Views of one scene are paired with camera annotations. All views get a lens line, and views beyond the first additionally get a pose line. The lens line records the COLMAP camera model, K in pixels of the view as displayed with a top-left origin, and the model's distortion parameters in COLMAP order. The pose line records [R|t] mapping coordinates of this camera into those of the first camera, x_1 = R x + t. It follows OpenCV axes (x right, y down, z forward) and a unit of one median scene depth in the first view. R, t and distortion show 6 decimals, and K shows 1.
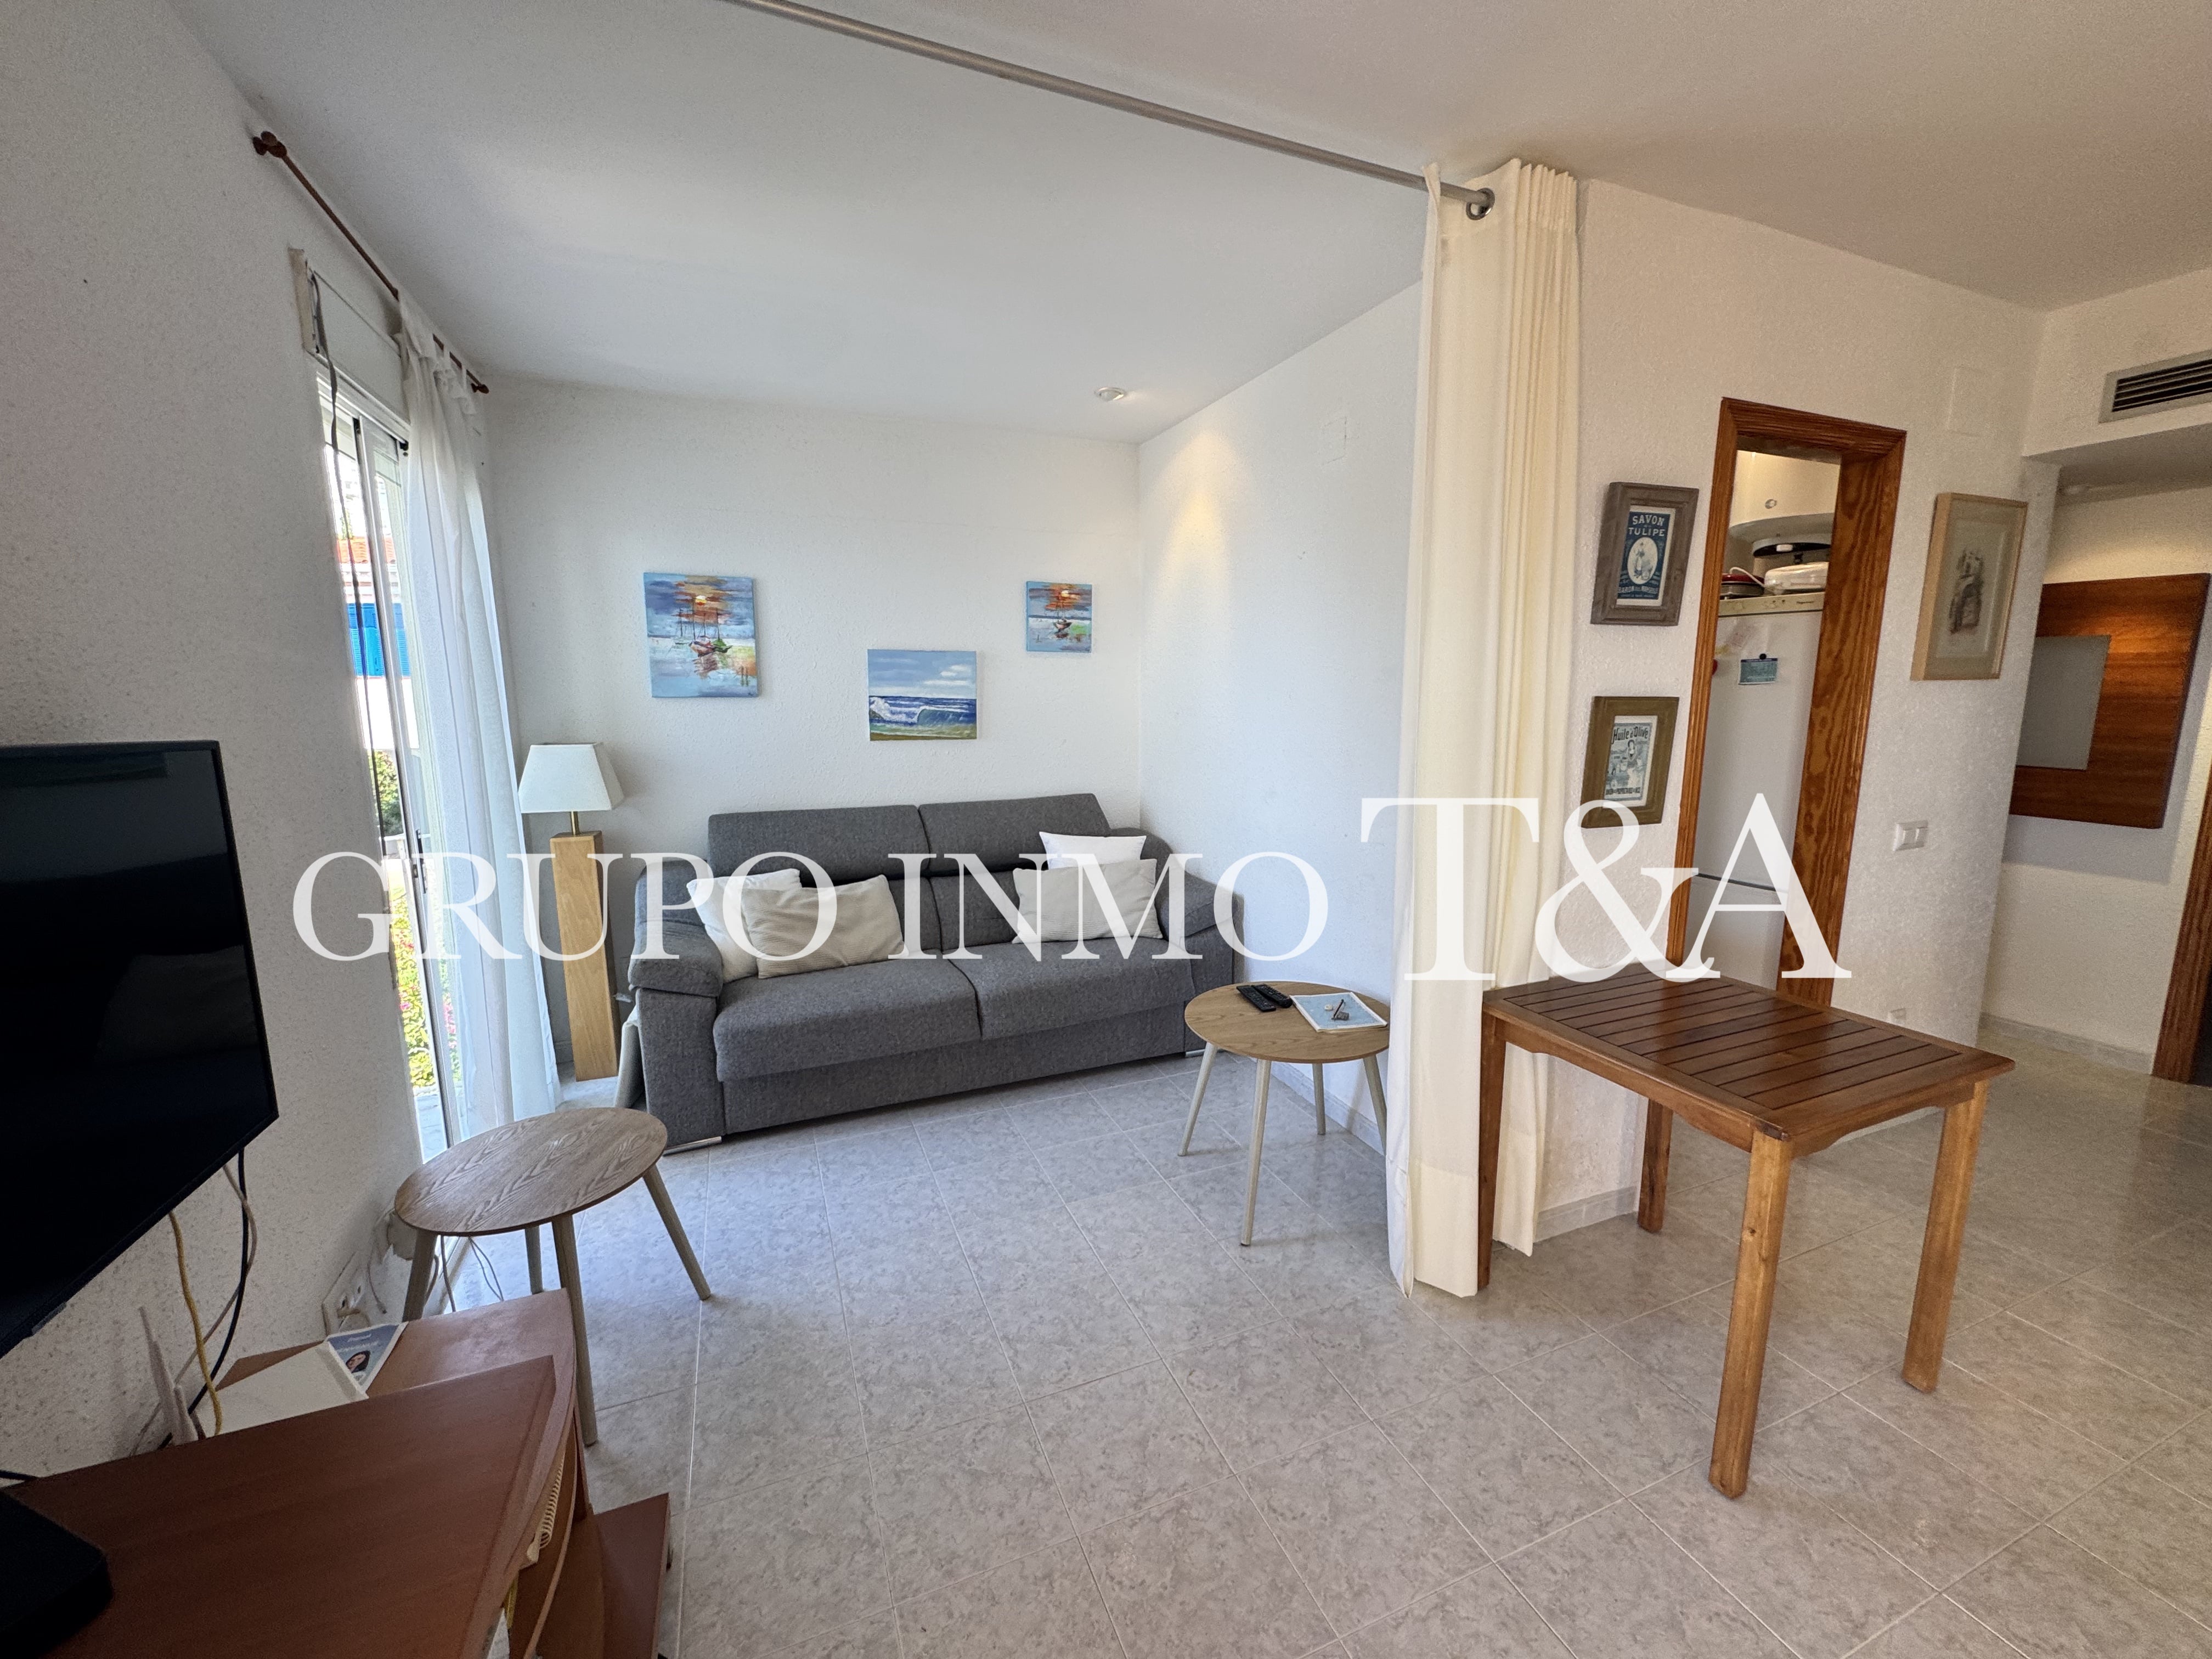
lens RADIAL K [[880.5, 0, 1108.2], [0, 880.5, 822.5], [0, 0, 1]] dist [-0.003904, 0.000599]
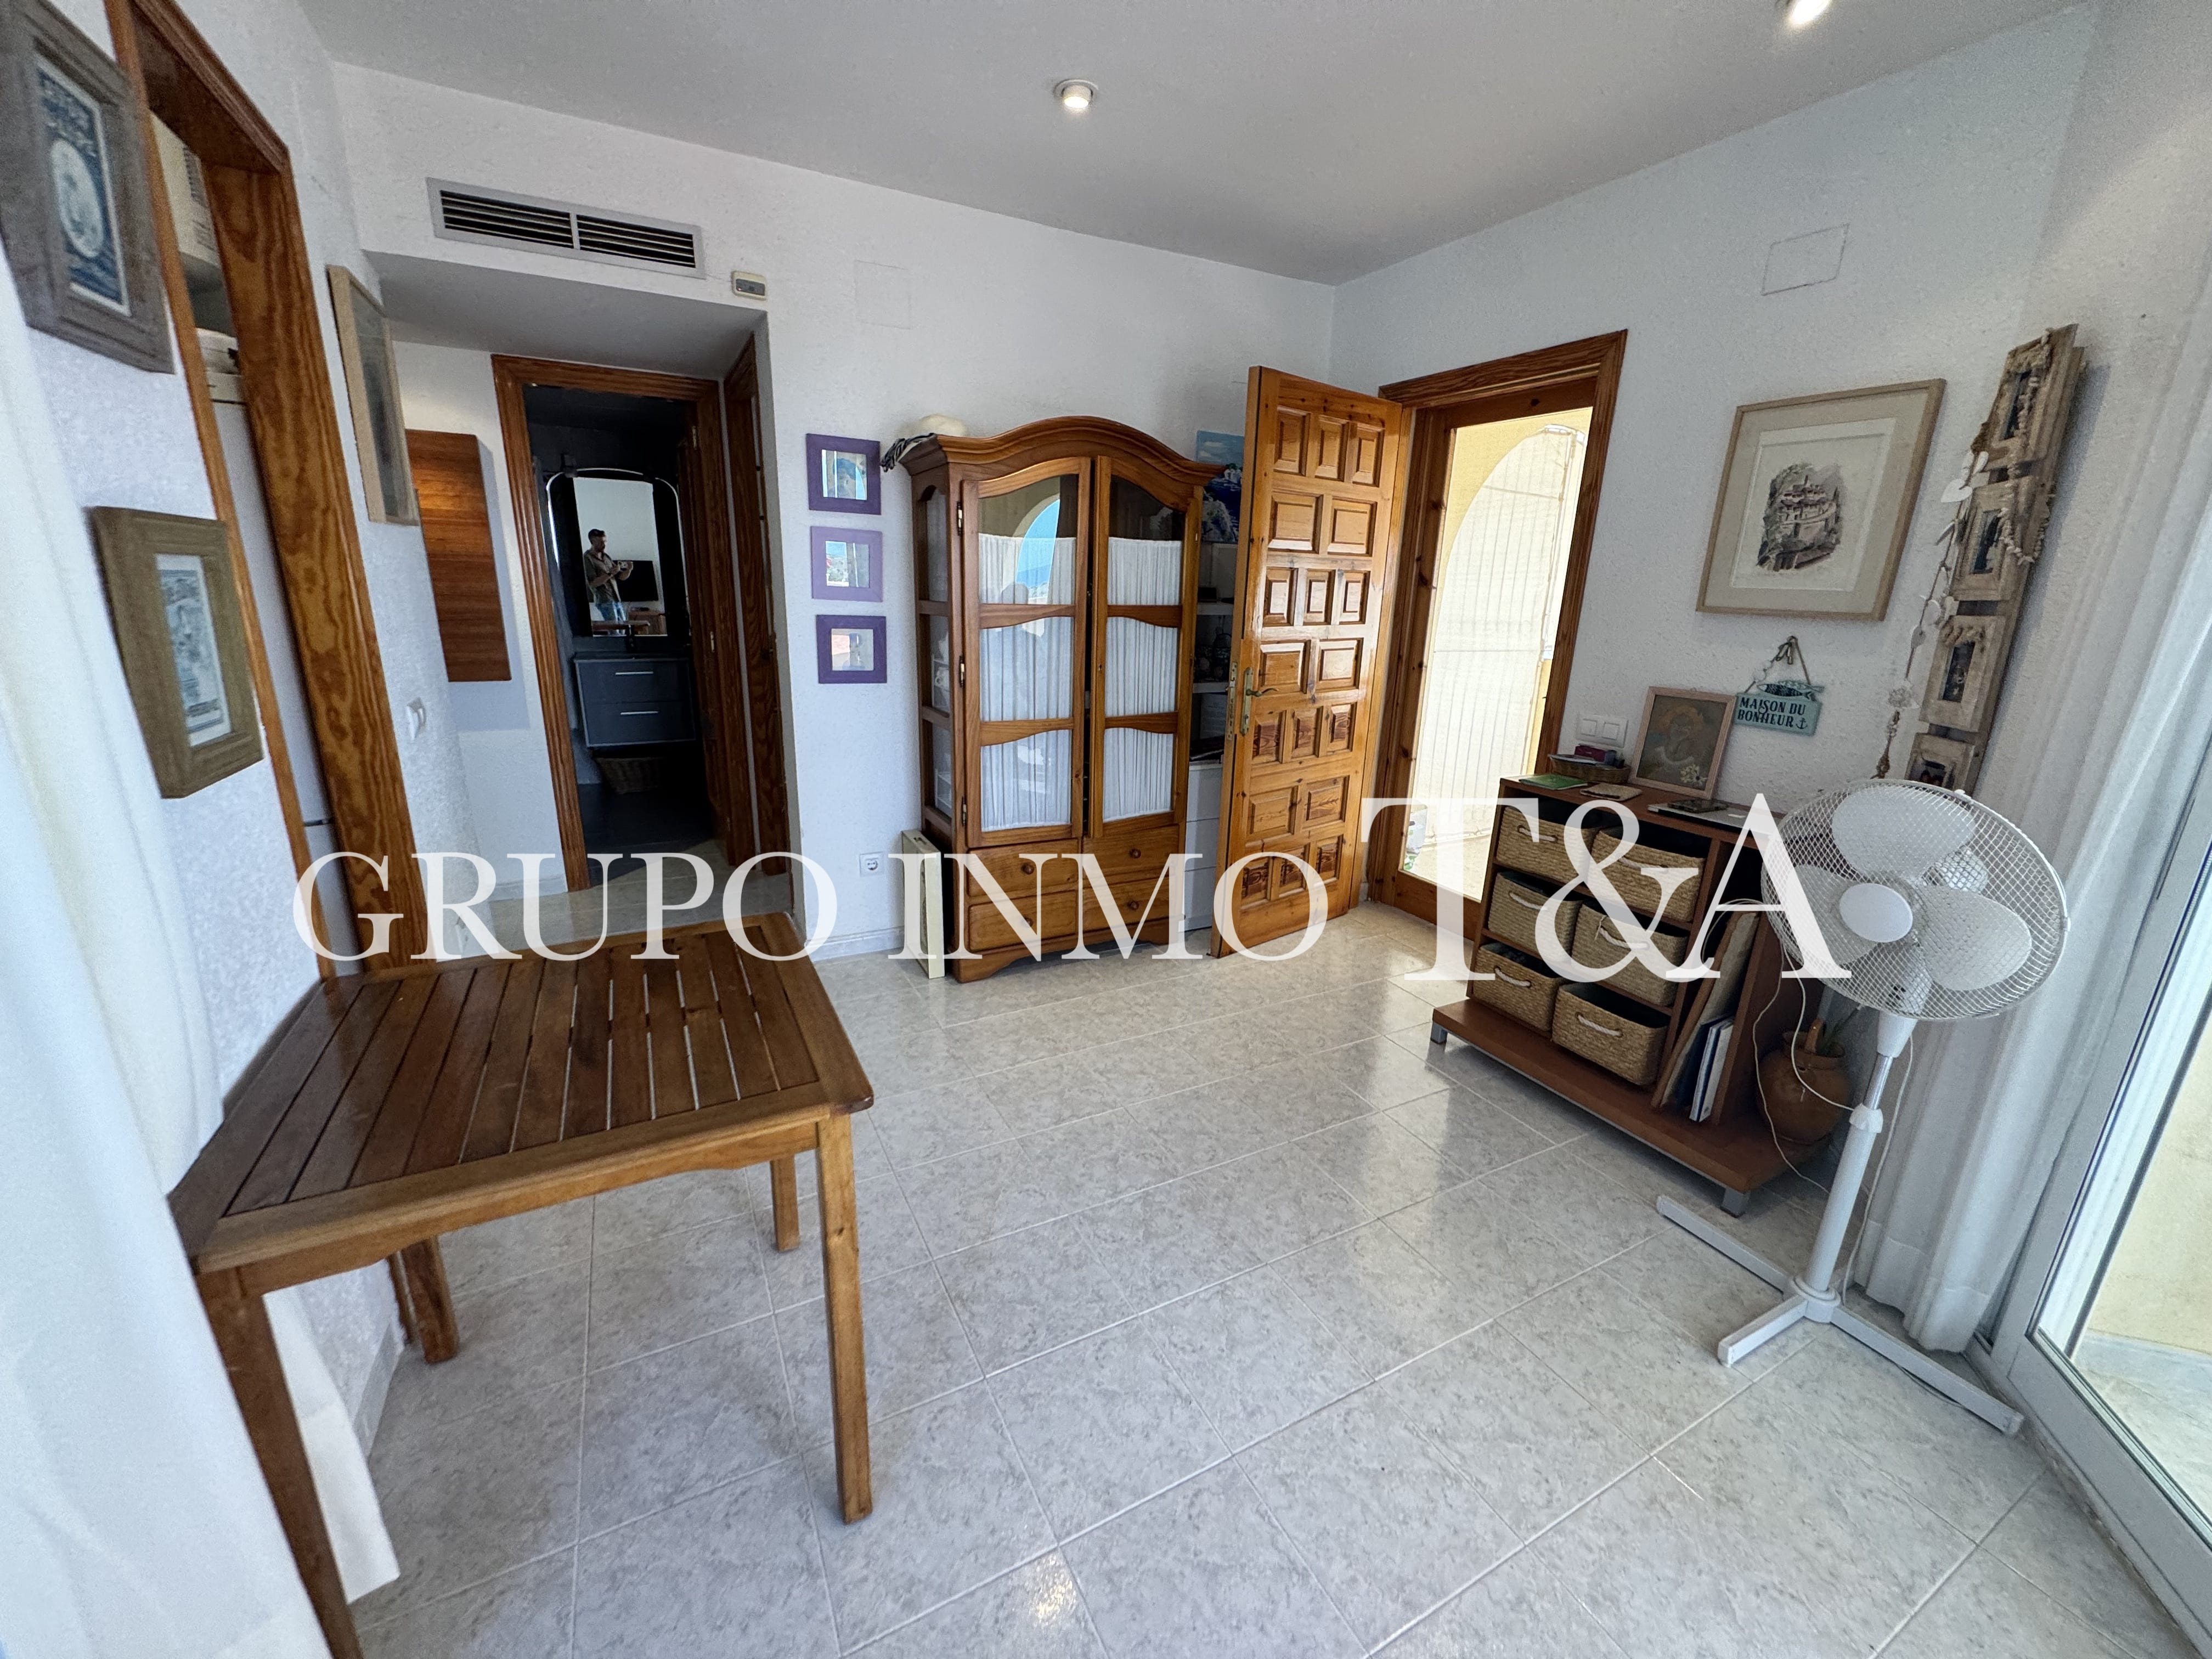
lens RADIAL K [[880.5, 0, 1108.3], [0, 880.5, 821.7], [0, 0, 1]] dist [-0.003904, 0.000599]
pose [[-0.094389, -0.265117, 0.959585, 0.035460], [0.127342, 0.952755, 0.275756, -0.042884], [-0.987357, 0.148224, -0.056169, 0.477299]]
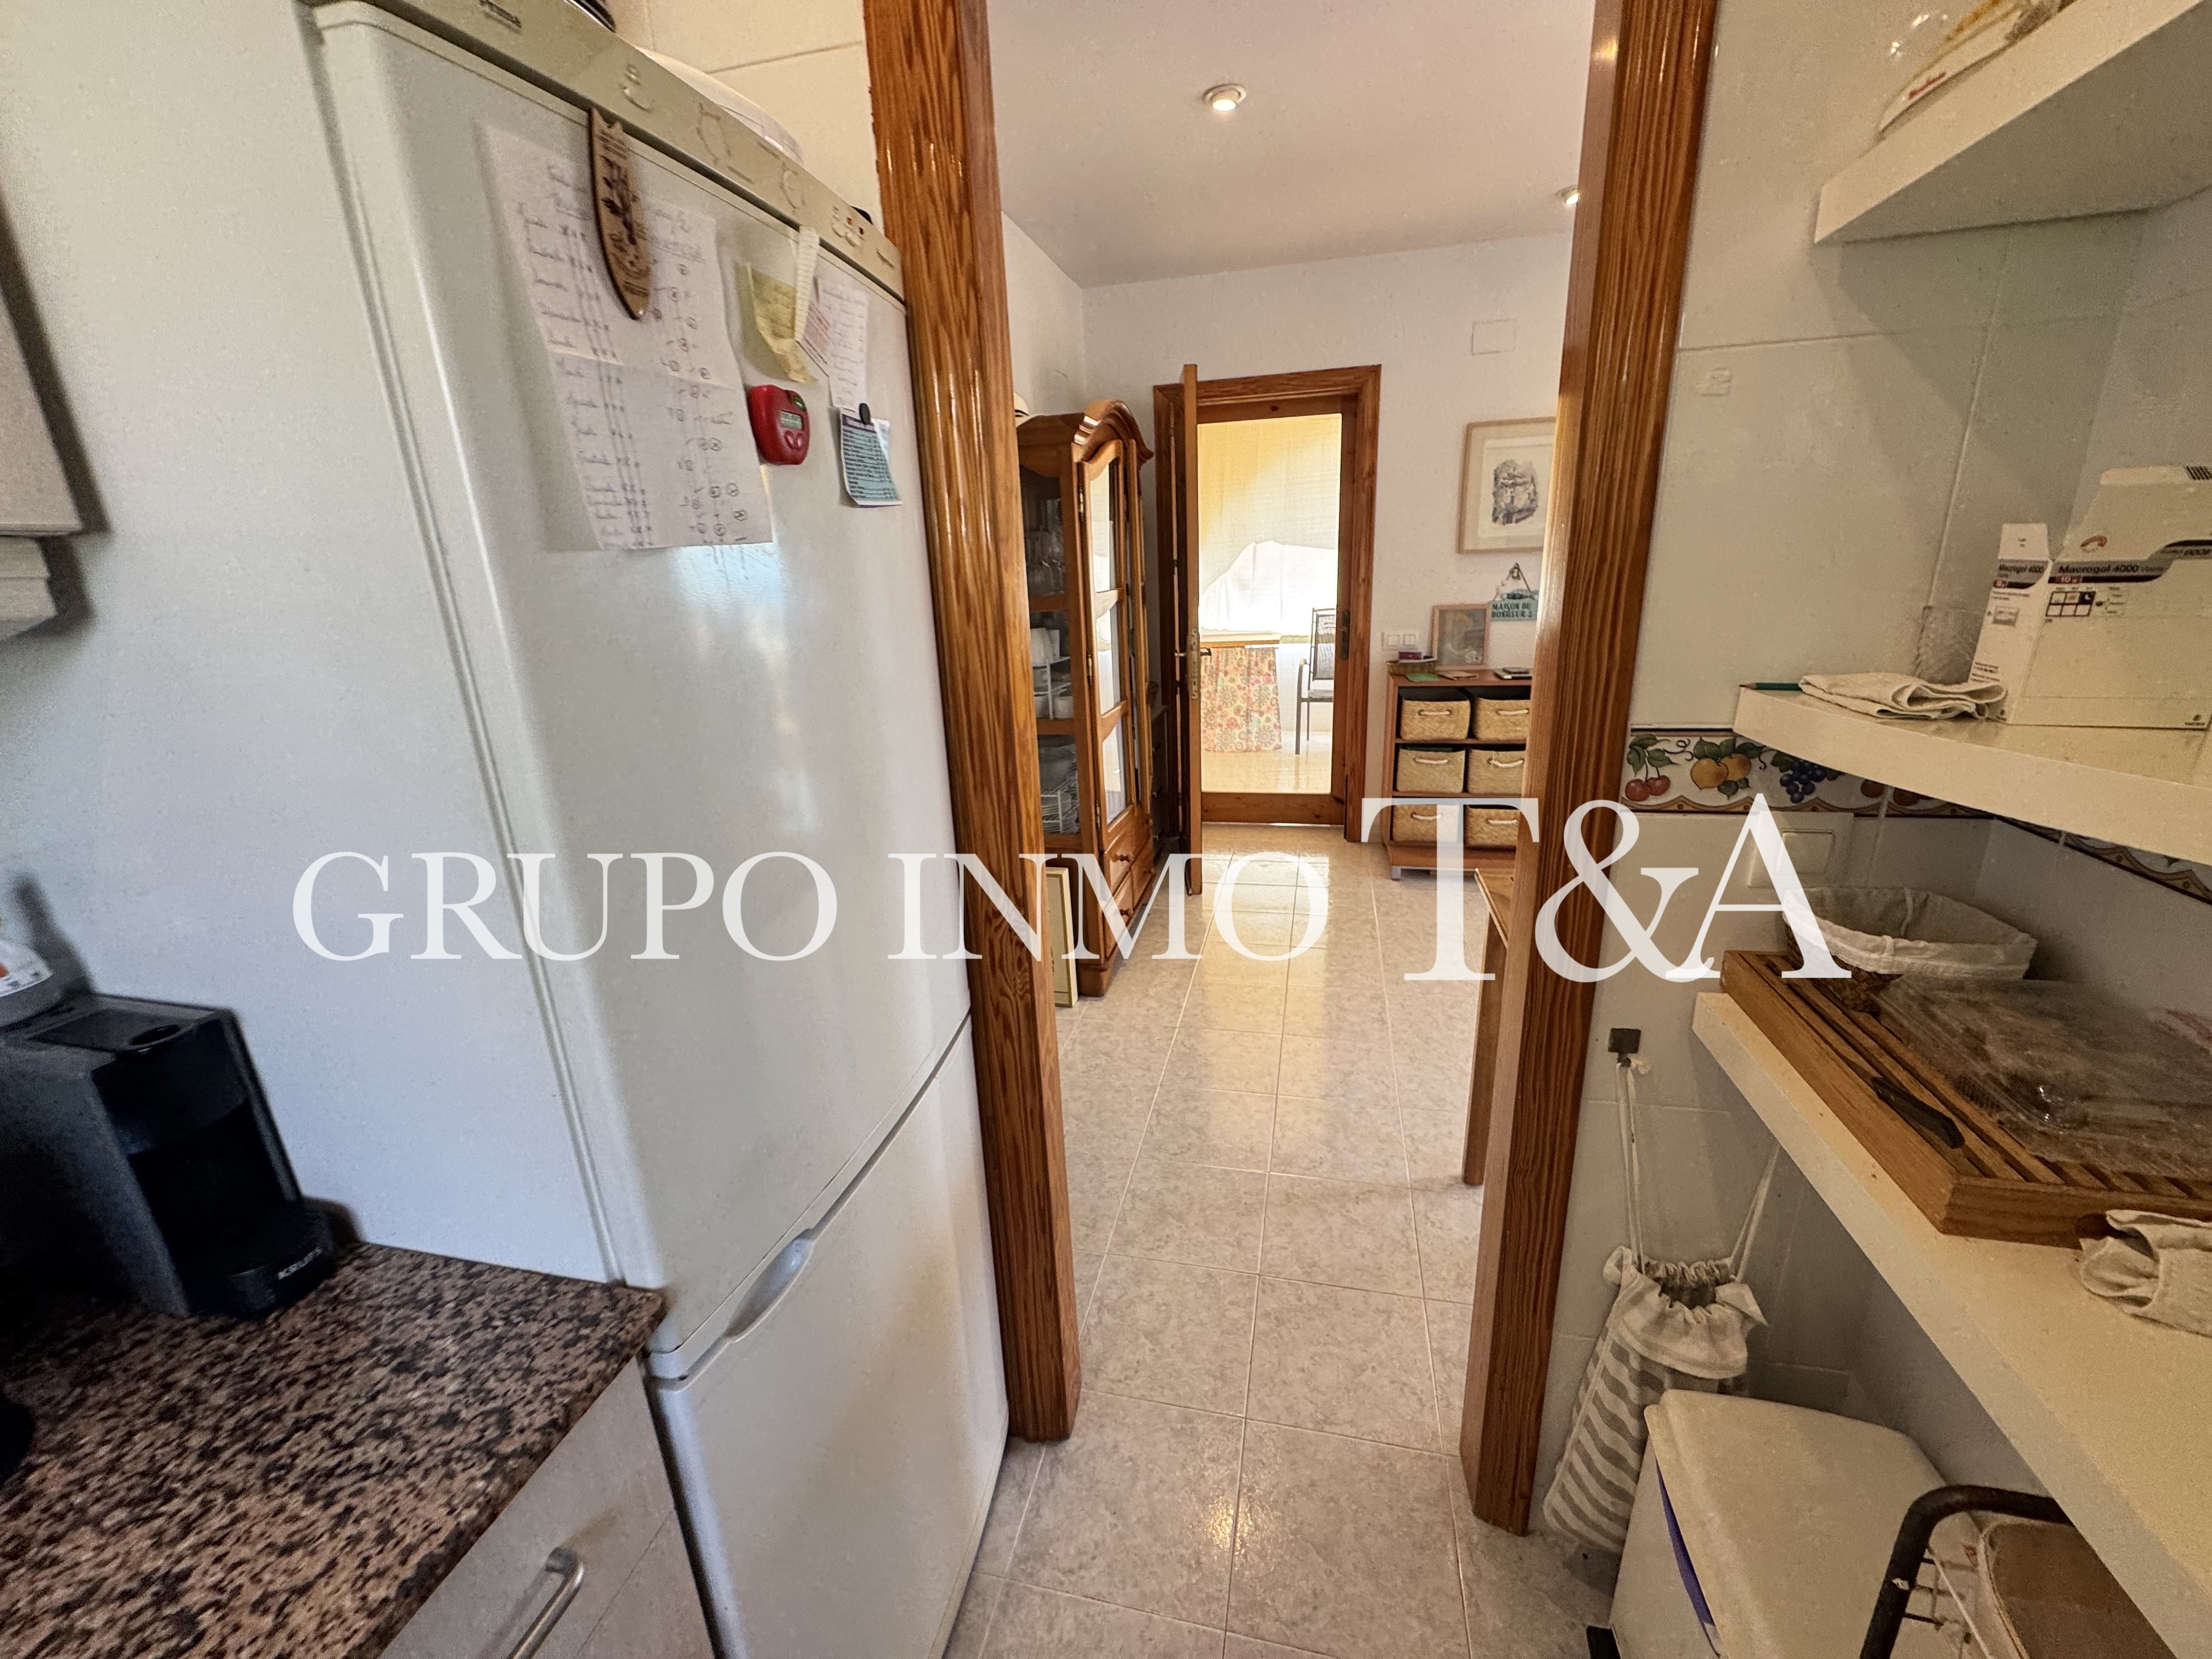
lens RADIAL K [[880.5, 0, 1108.0], [0, 880.5, 824.0], [0, 0, 1]] dist [-0.003904, 0.000599]
pose [[-0.806208, -0.132818, 0.576531, 0.550026], [0.138009, 0.905373, 0.401564, -0.195811], [-0.575310, 0.403311, -0.711589, 1.432640]]
